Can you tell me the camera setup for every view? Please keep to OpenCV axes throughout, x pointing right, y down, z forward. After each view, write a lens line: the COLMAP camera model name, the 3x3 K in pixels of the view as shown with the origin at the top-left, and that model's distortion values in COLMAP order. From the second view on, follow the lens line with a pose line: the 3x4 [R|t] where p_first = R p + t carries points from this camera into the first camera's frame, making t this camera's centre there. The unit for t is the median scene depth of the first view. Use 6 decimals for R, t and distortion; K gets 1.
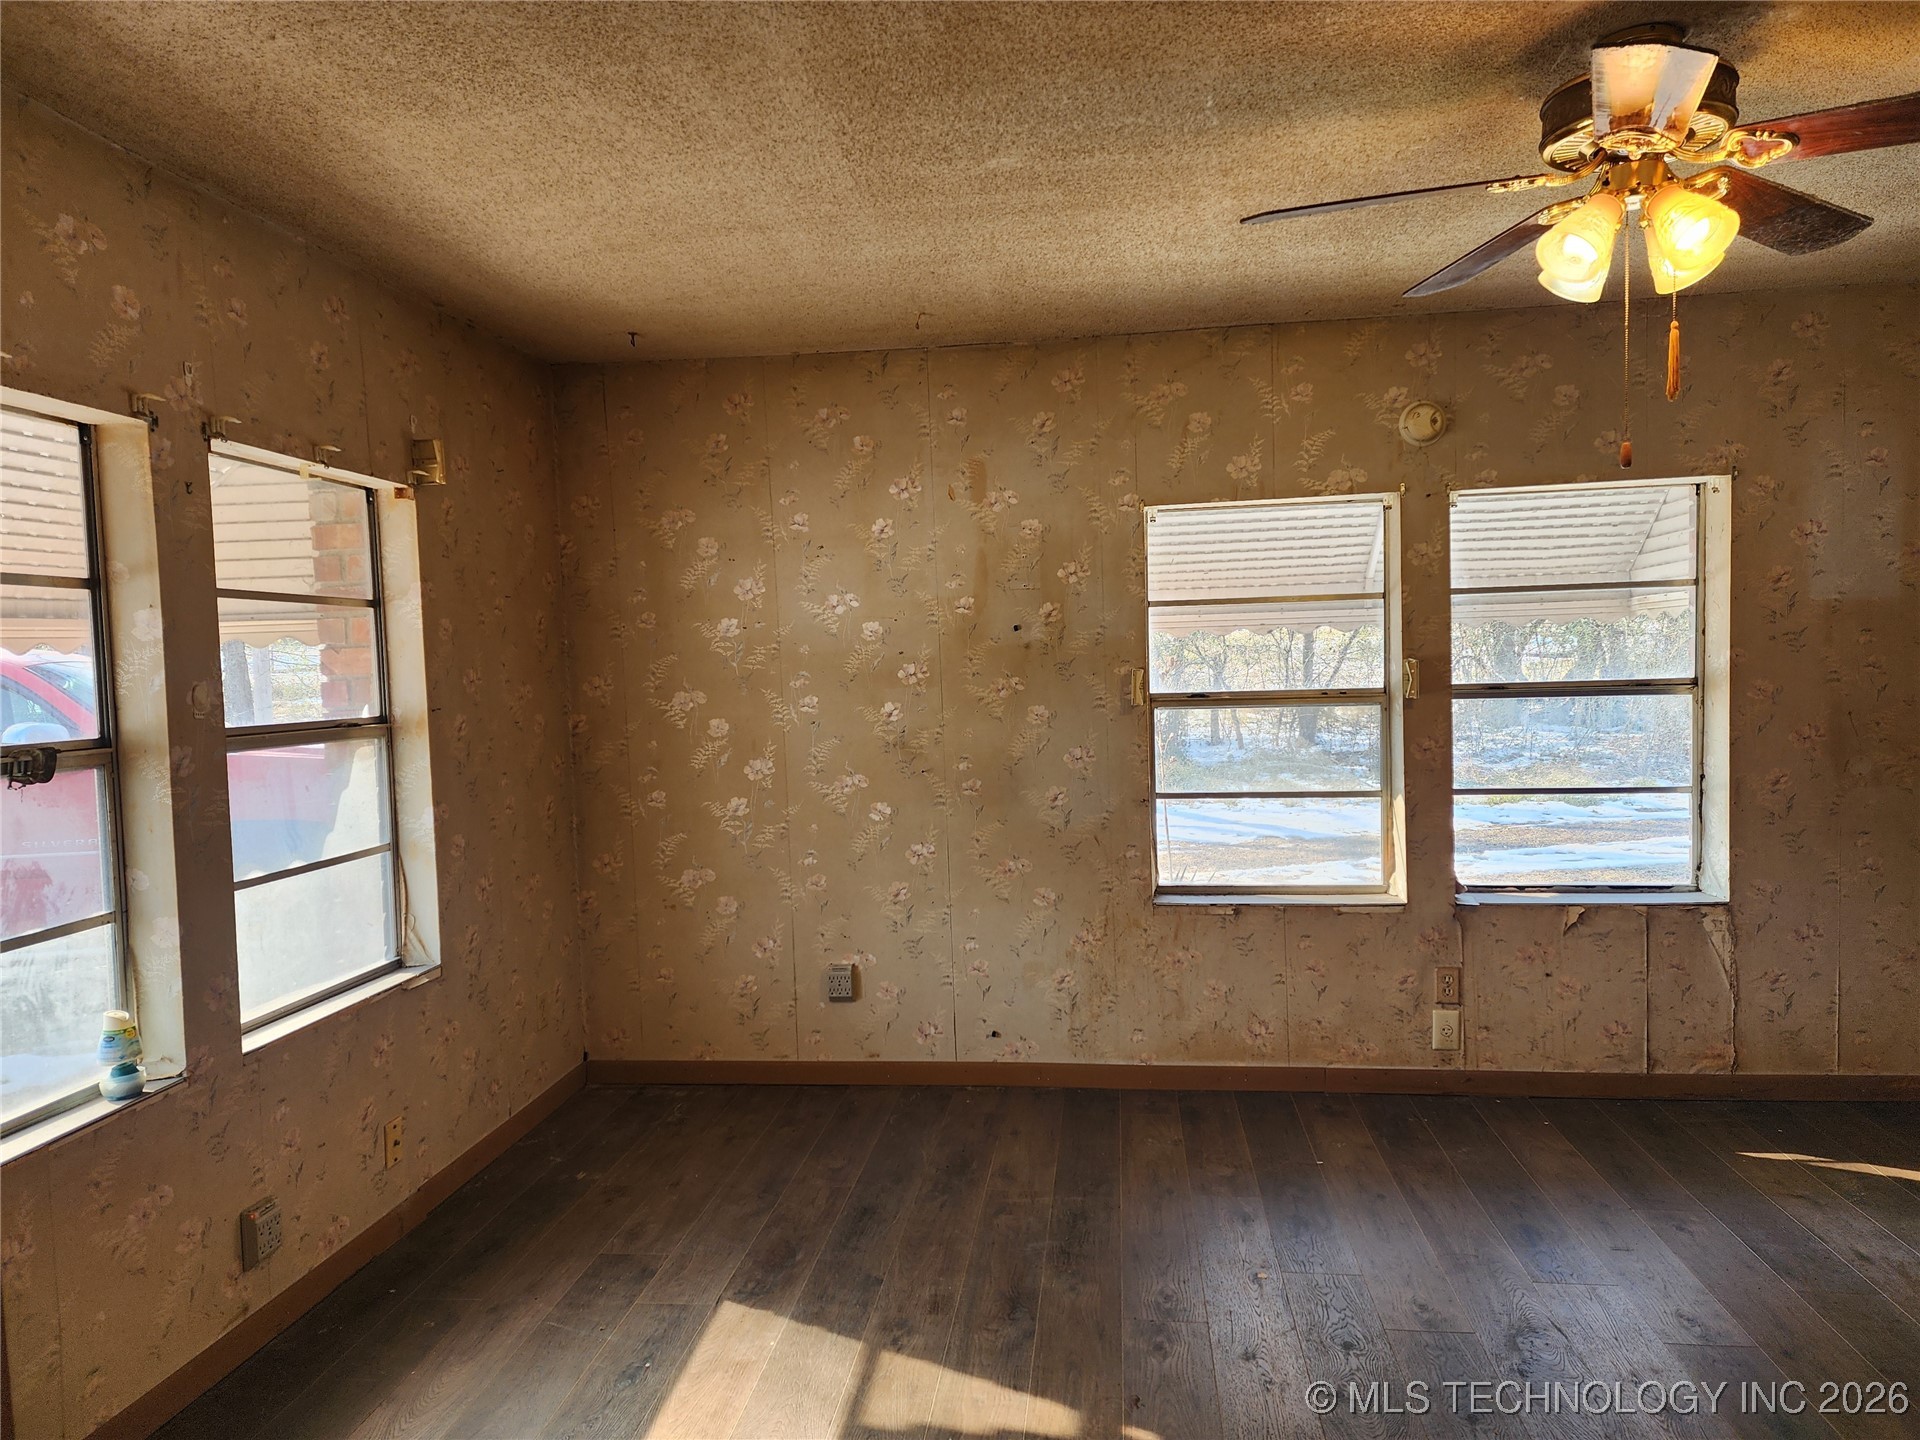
lens RADIAL K [[1293.6, 0, 977.6], [0, 1293.6, 729.8], [0, 0, 1]] dist [0.079333, -0.070174]
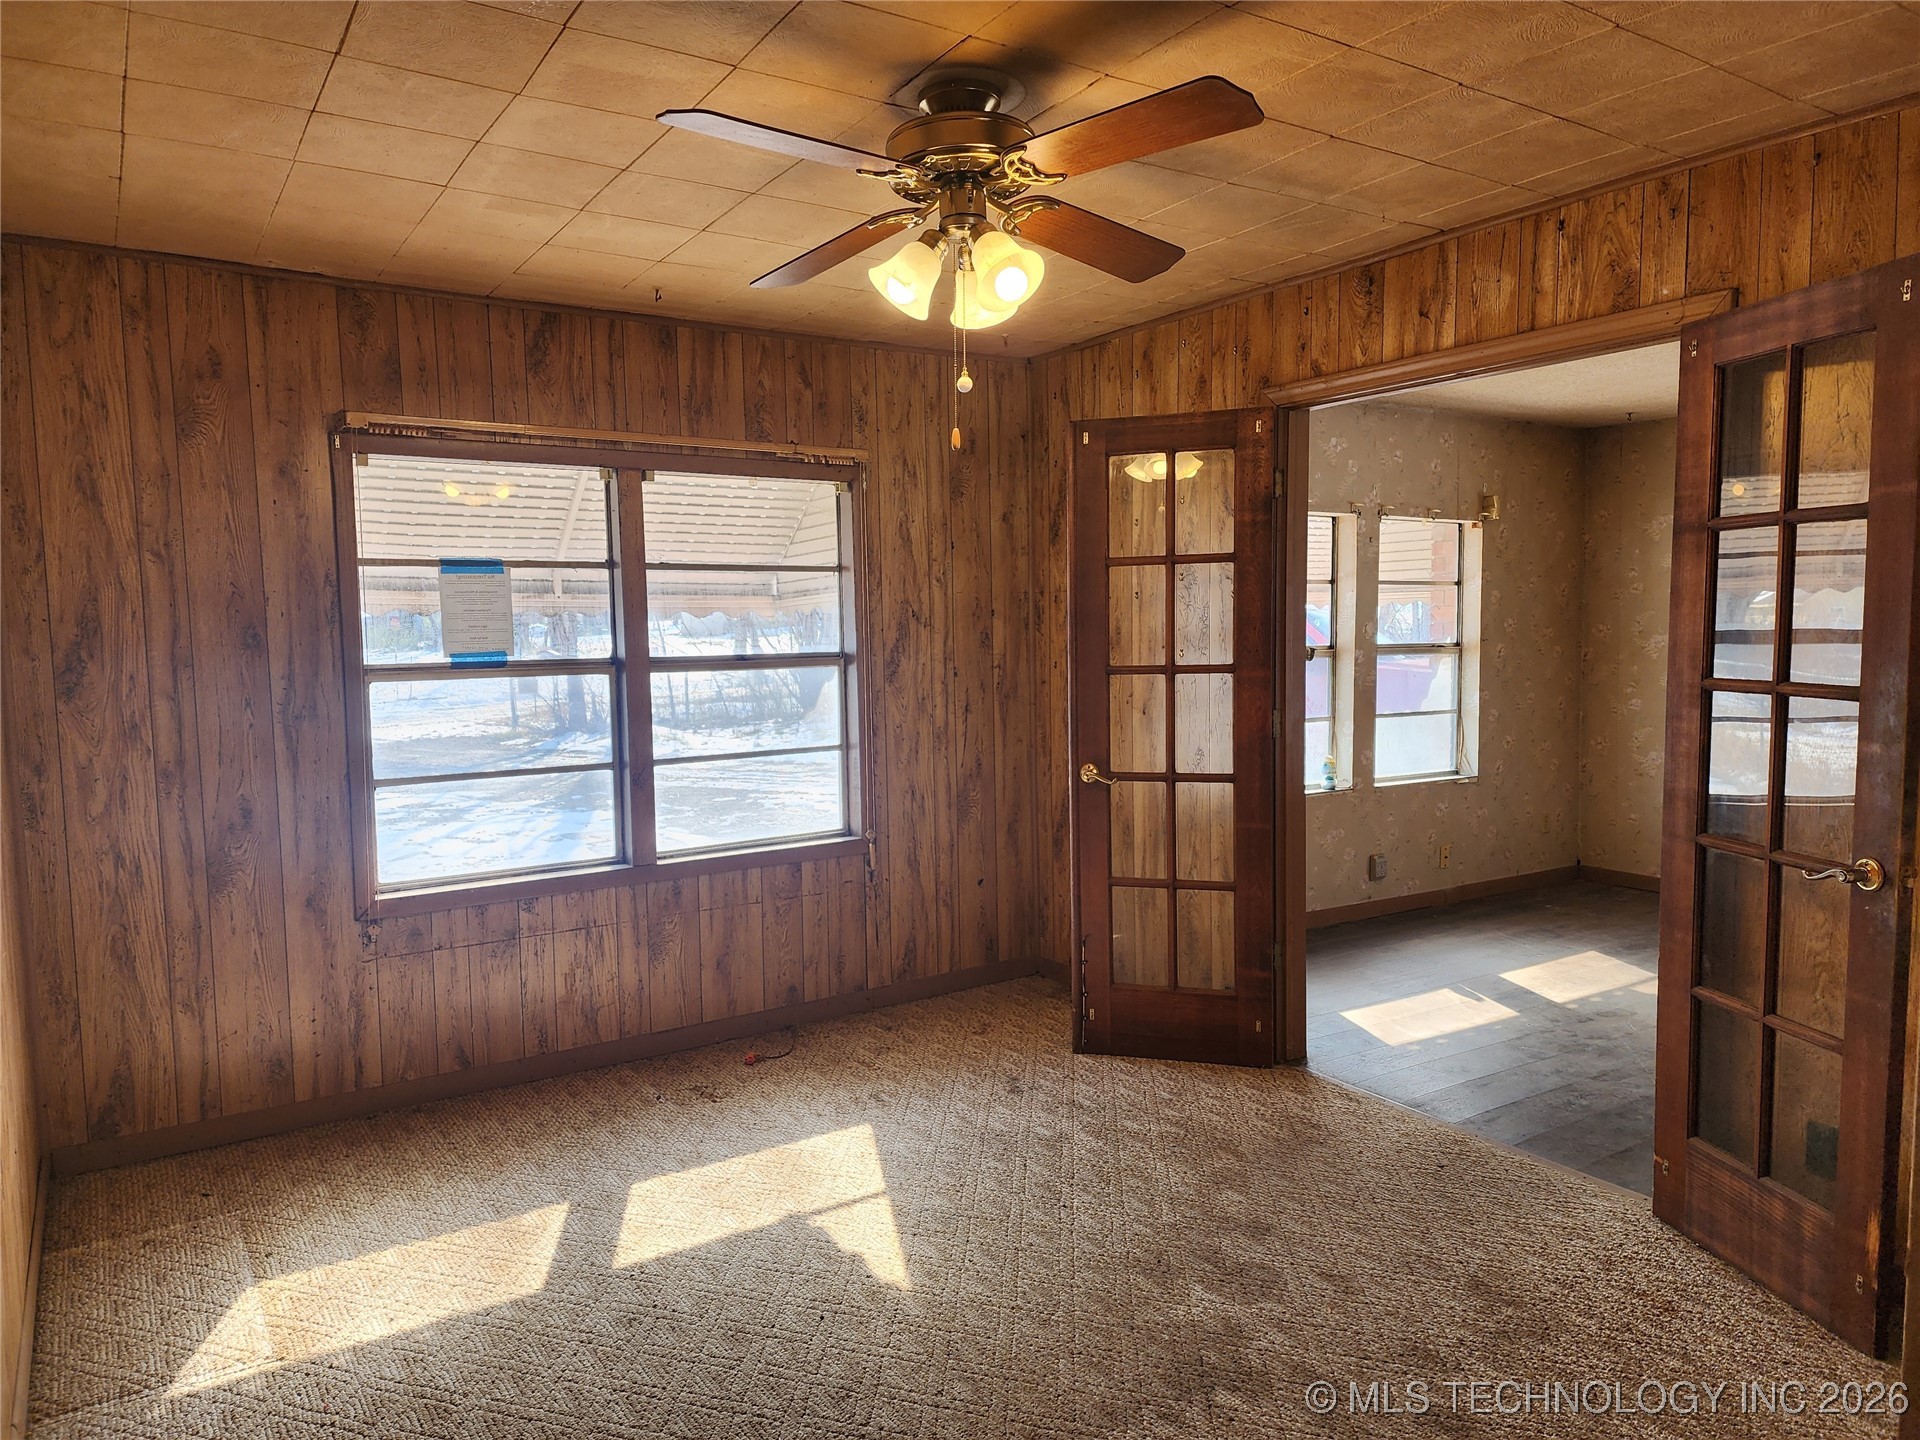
lens RADIAL K [[1293.6, 0, 951.2], [0, 1293.6, 722.6], [0, 0, 1]] dist [0.079333, -0.070174]
pose [[0.643549, 0.077043, -0.761518, 0.530148], [-0.050954, 0.997026, 0.057809, 0.033439], [0.763707, 0.001600, 0.645561, -0.791544]]
